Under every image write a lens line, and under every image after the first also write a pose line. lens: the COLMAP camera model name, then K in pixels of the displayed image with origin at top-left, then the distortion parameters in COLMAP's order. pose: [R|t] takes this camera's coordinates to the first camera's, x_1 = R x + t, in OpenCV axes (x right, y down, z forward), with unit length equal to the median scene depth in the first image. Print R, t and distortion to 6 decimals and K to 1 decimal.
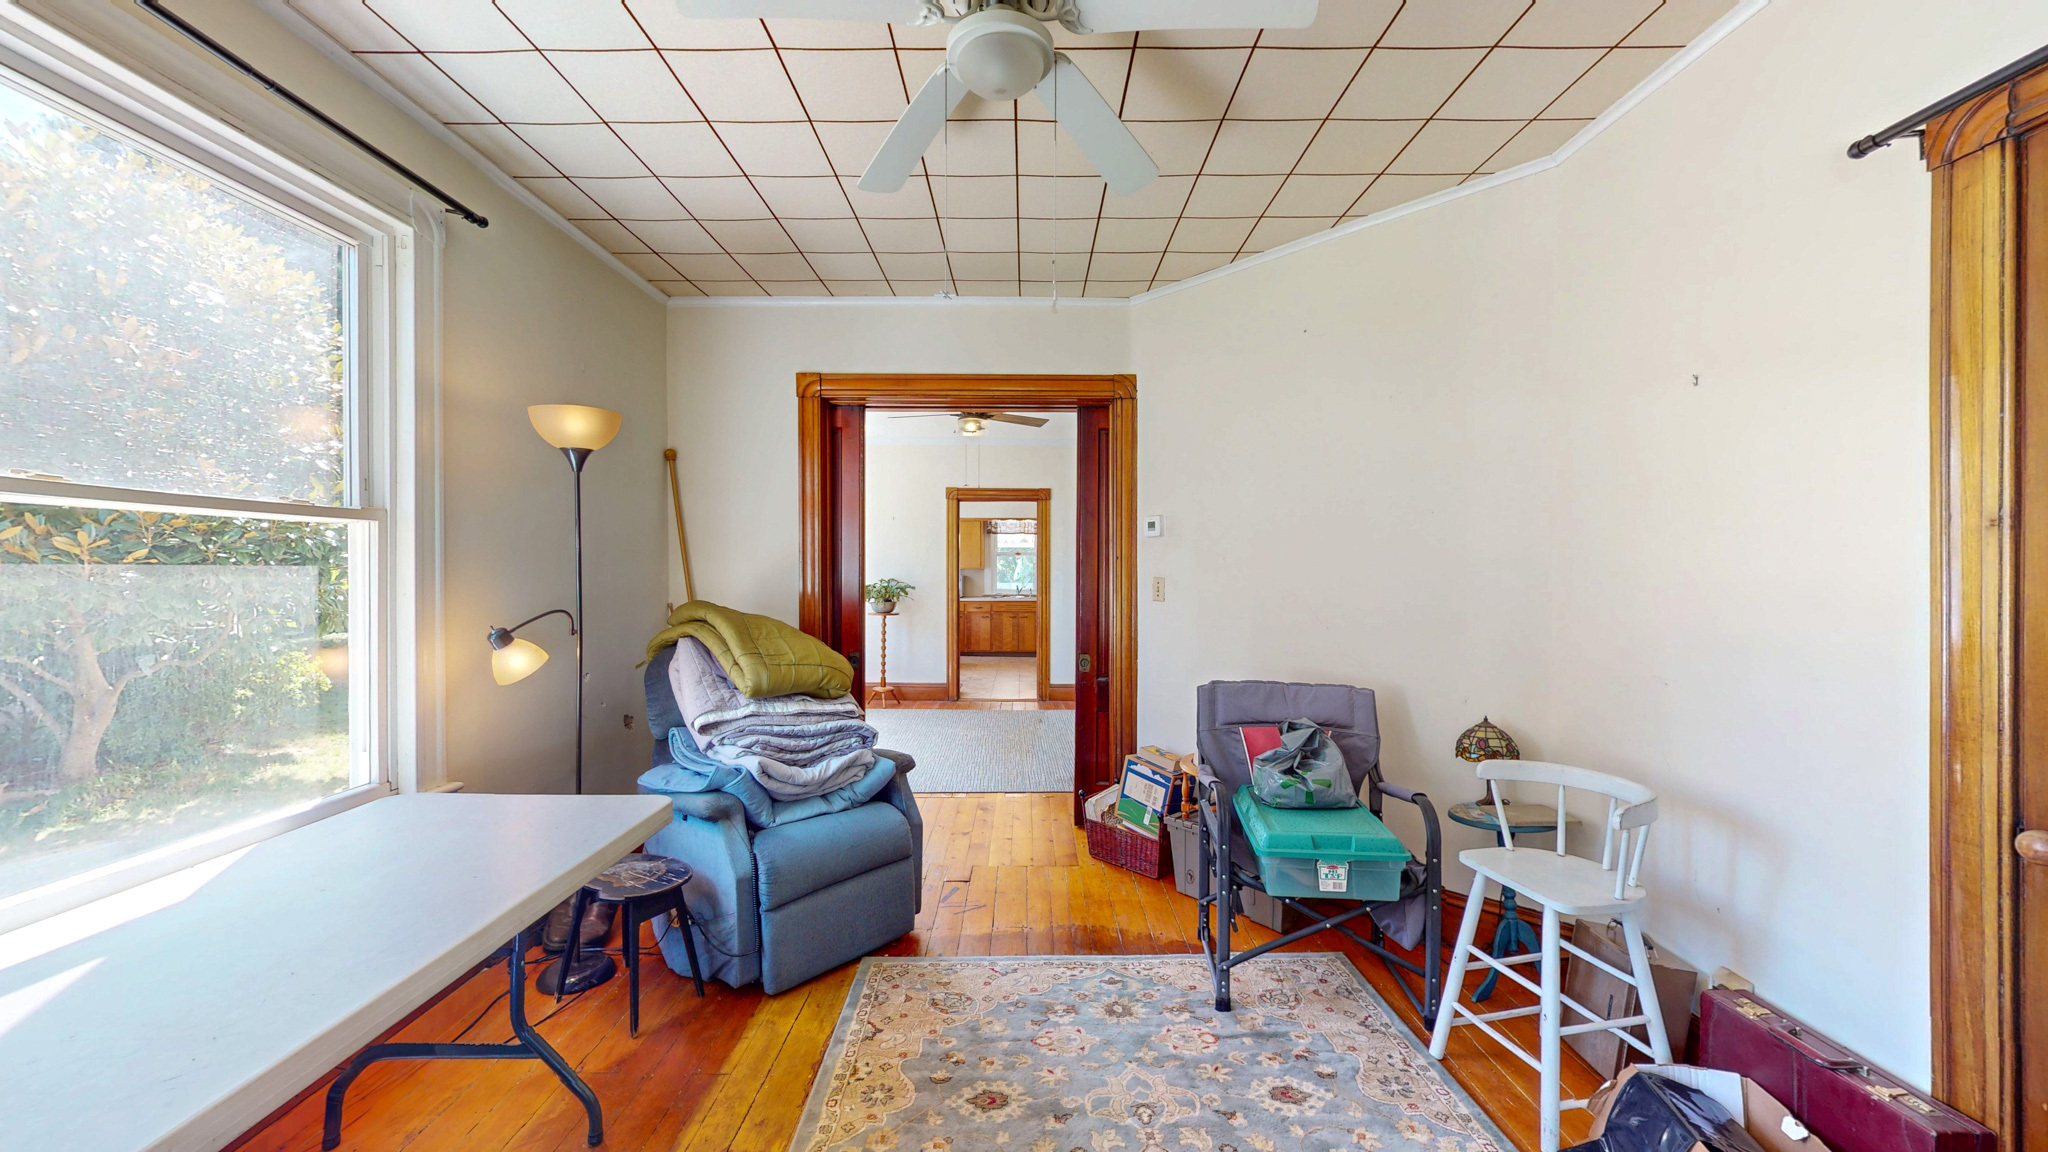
lens RADIAL K [[754.3, 0, 1021.2], [0, 754.3, 574.4], [0, 0, 1]] dist [-0.002371, 0.000168]
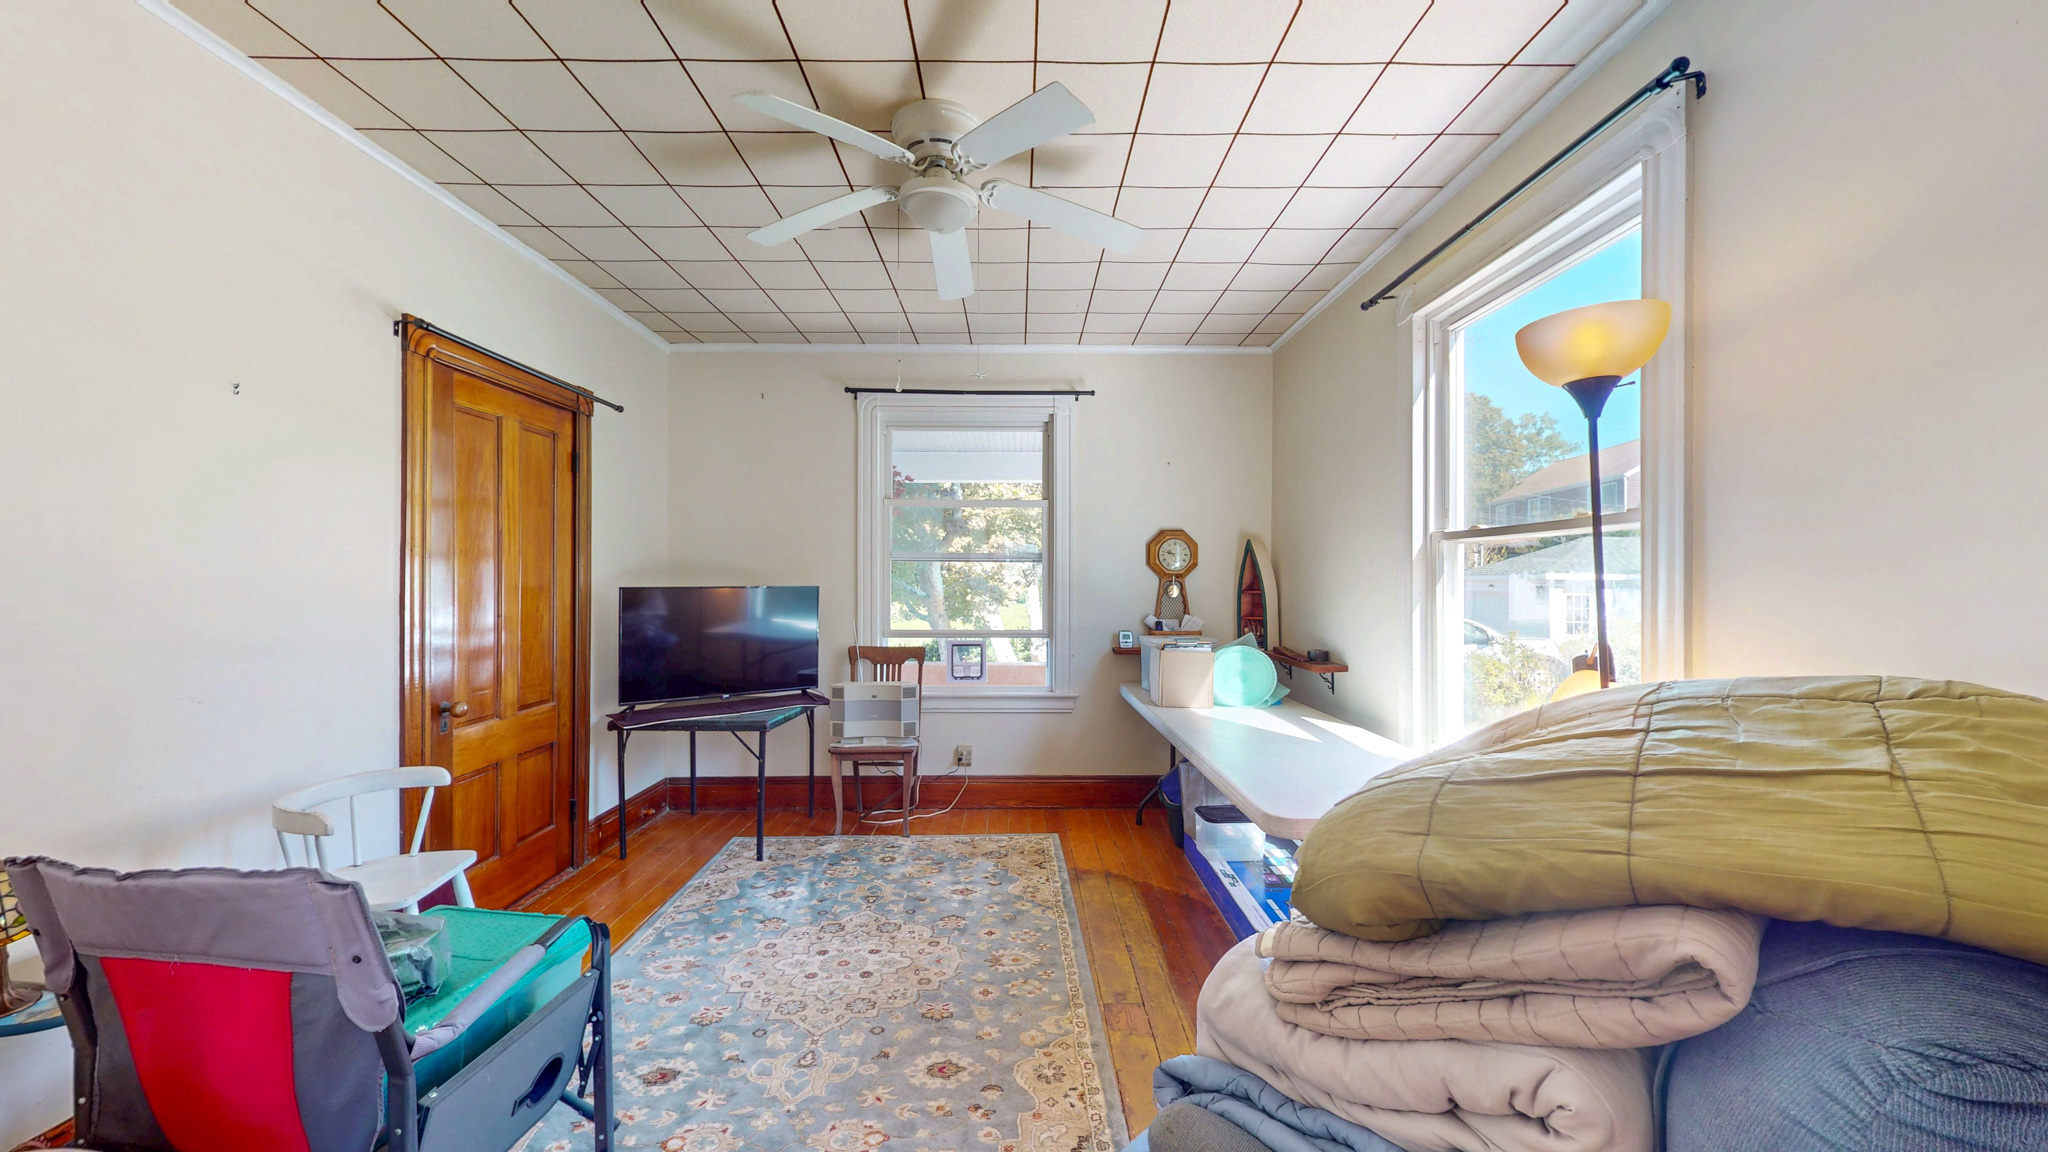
lens RADIAL K [[754.3, 0, 1024.0], [0, 754.3, 579.4], [0, 0, 1]] dist [-0.002371, 0.000168]
pose [[-0.999905, 0.000561, -0.013805, -0.141772], [0.000520, 0.999995, 0.002975, -0.007511], [0.013806, 0.002968, -0.999900, 2.078846]]
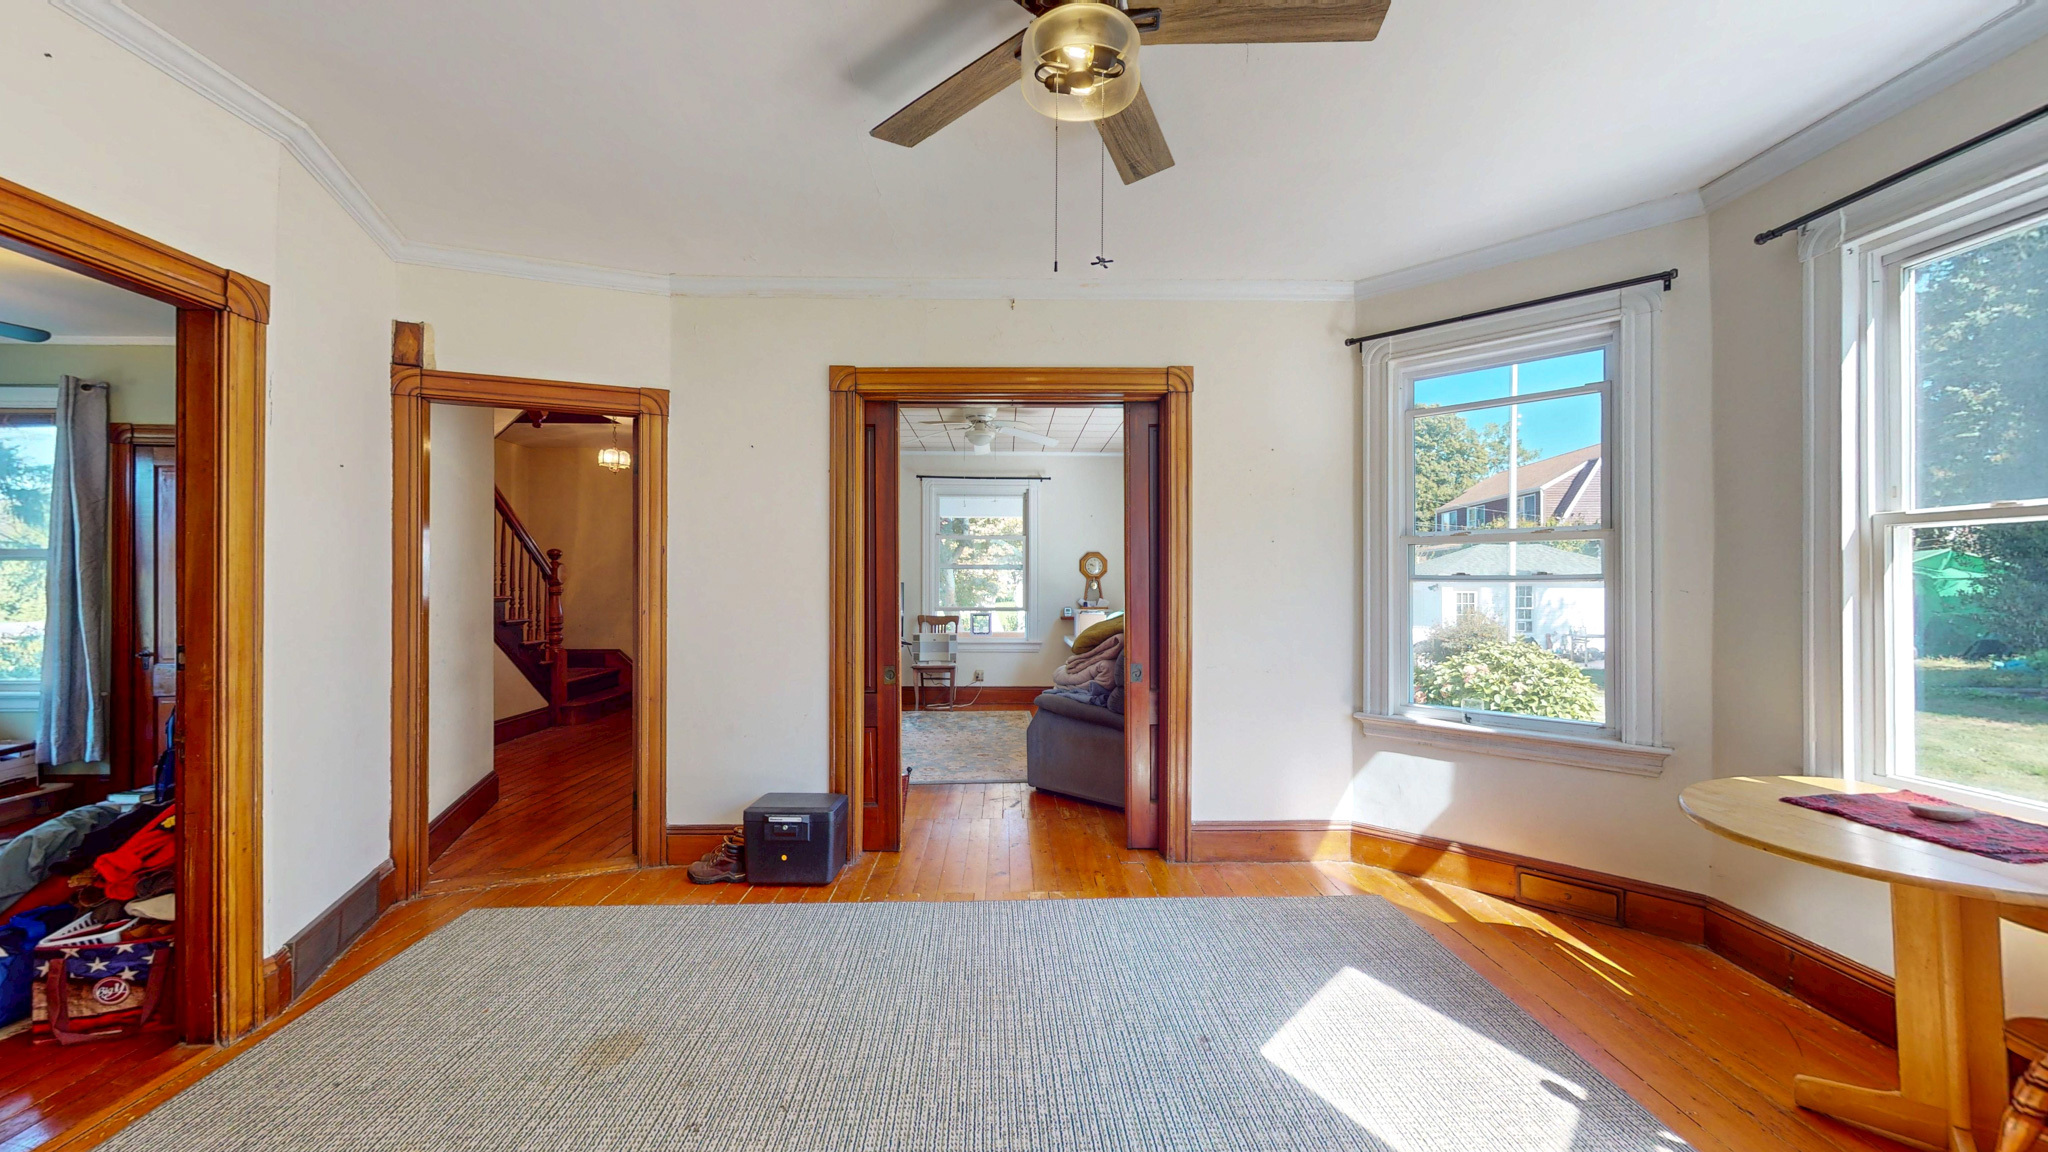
lens RADIAL K [[754.3, 0, 1022.1], [0, 754.3, 576.5], [0, 0, 1]] dist [-0.002371, 0.000168]
pose [[-0.999653, -0.001219, -0.026329, -0.100982], [-0.001194, 0.999999, -0.000943, -0.013109], [0.026330, -0.000911, -0.999653, 5.070913]]
